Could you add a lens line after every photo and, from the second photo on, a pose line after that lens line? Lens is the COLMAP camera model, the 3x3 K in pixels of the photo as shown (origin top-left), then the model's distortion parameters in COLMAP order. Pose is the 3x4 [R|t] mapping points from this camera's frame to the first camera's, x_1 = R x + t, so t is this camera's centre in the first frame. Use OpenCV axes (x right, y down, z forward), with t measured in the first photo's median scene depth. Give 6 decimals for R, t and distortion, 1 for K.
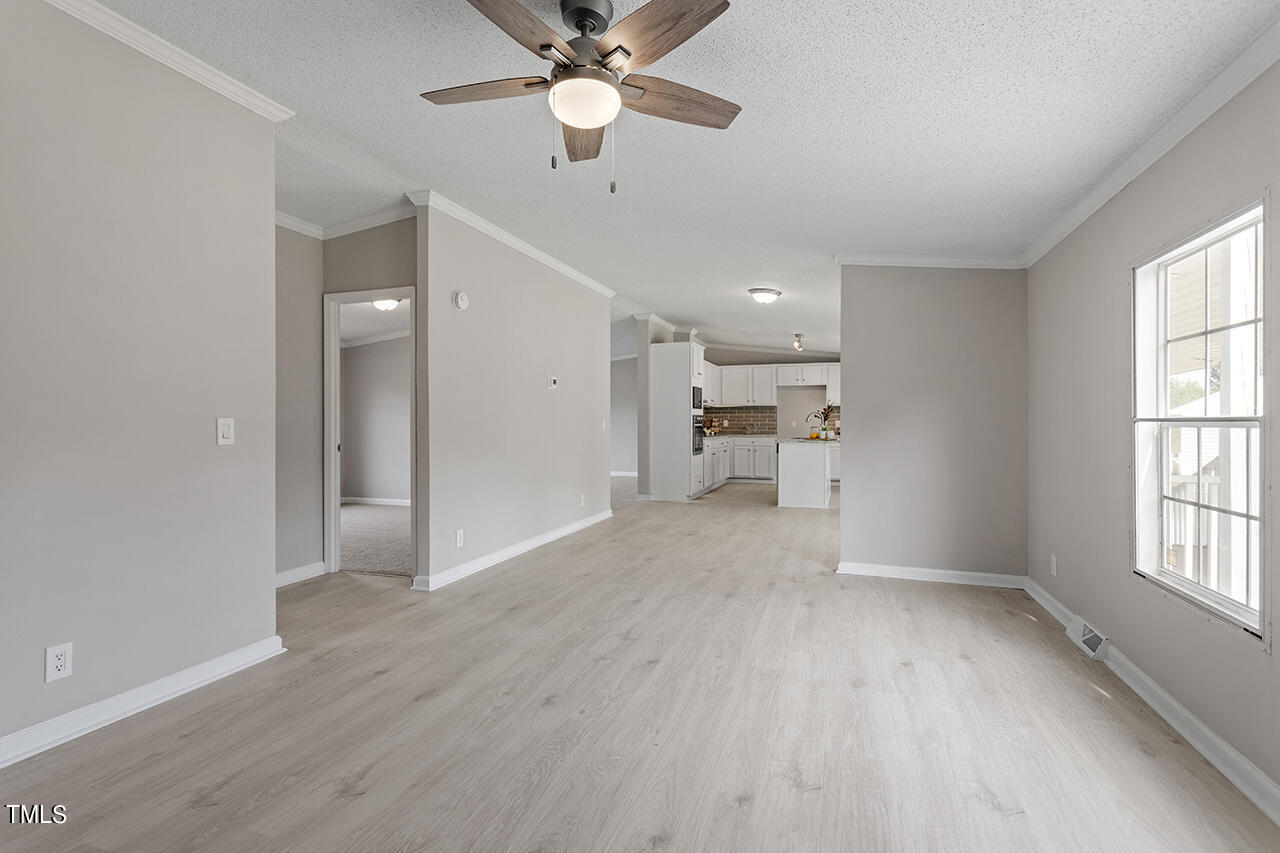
lens RADIAL K [[612.6, 0, 634.6], [0, 612.6, 424.3], [0, 0, 1]] dist [0.001610, 0.002132]
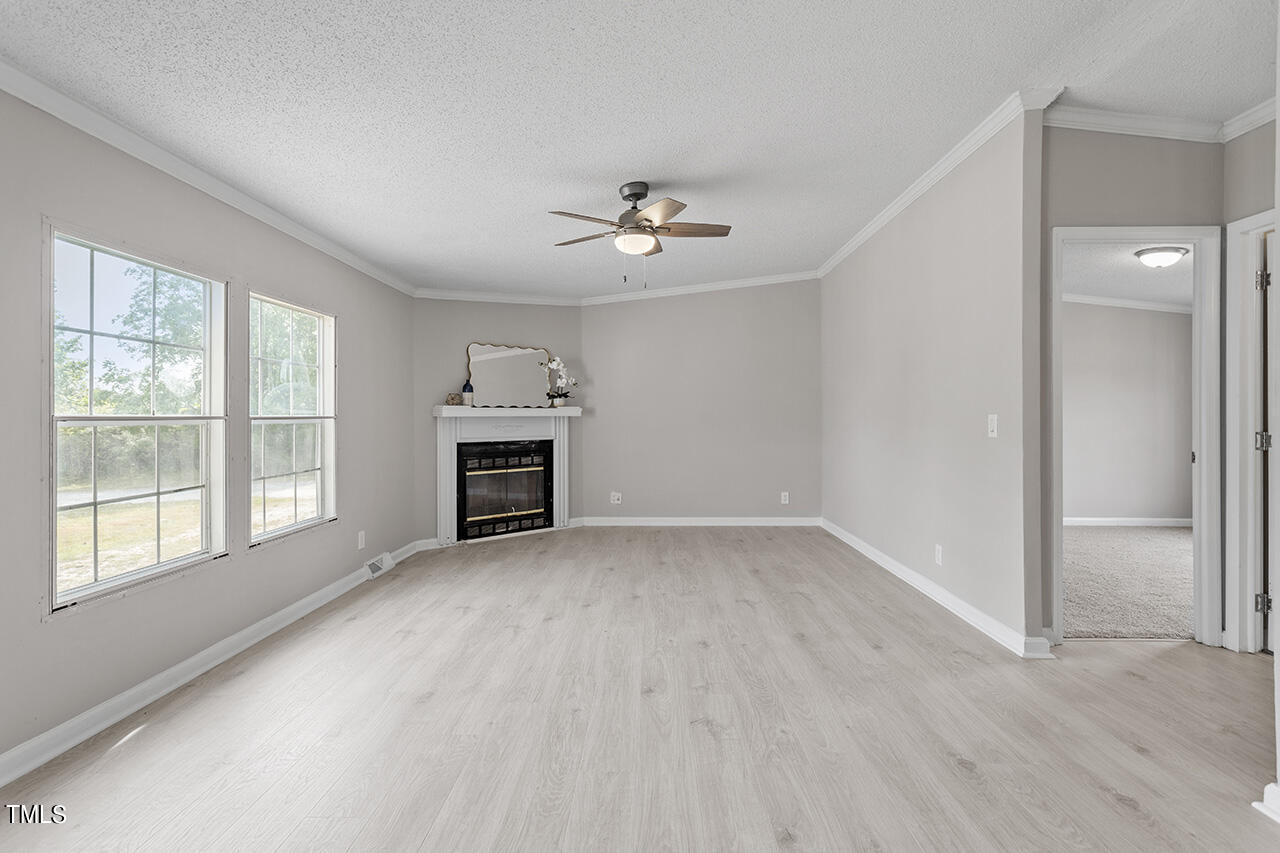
lens RADIAL K [[612.6, 0, 632.4], [0, 612.6, 424.8], [0, 0, 1]] dist [0.001610, 0.002132]
pose [[-0.955823, 0.006687, -0.293866, 0.314062], [0.001314, 0.999828, 0.018477, -0.012281], [0.293939, 0.017274, -0.955668, 1.866268]]
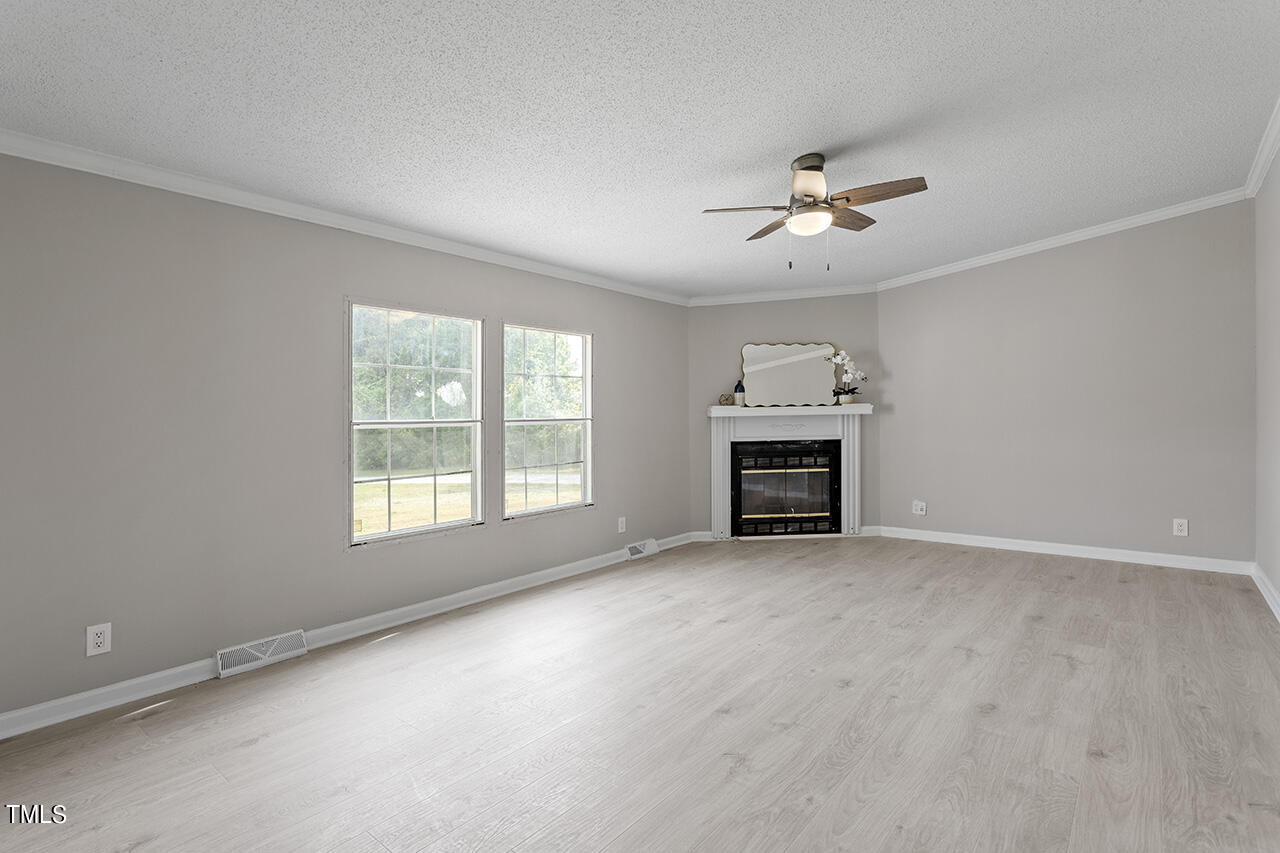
lens RADIAL K [[612.6, 0, 634.4], [0, 612.6, 424.6], [0, 0, 1]] dist [0.001610, 0.002132]
pose [[-0.932221, 0.012112, 0.361688, -0.163951], [0.018591, 0.999723, 0.014438, -0.011170], [-0.361413, 0.020183, -0.932188, 1.837950]]
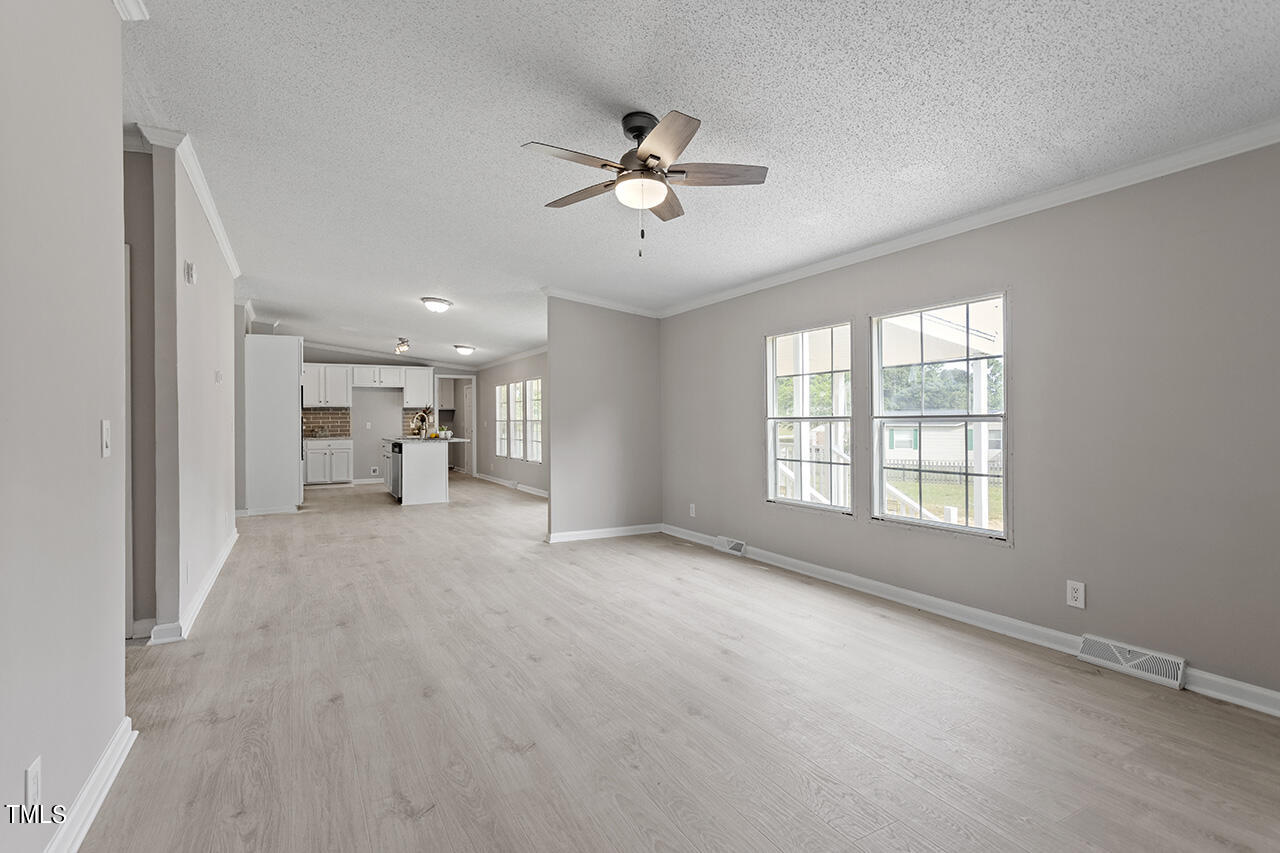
lens RADIAL K [[612.6, 0, 634.4], [0, 612.6, 414.4], [0, 0, 1]] dist [0.001610, 0.002132]
pose [[0.671389, 0.001730, 0.741103, -0.773839], [0.012264, 0.999834, -0.013444, 0.000770], [-0.741003, 0.018115, 0.671257, 0.051697]]
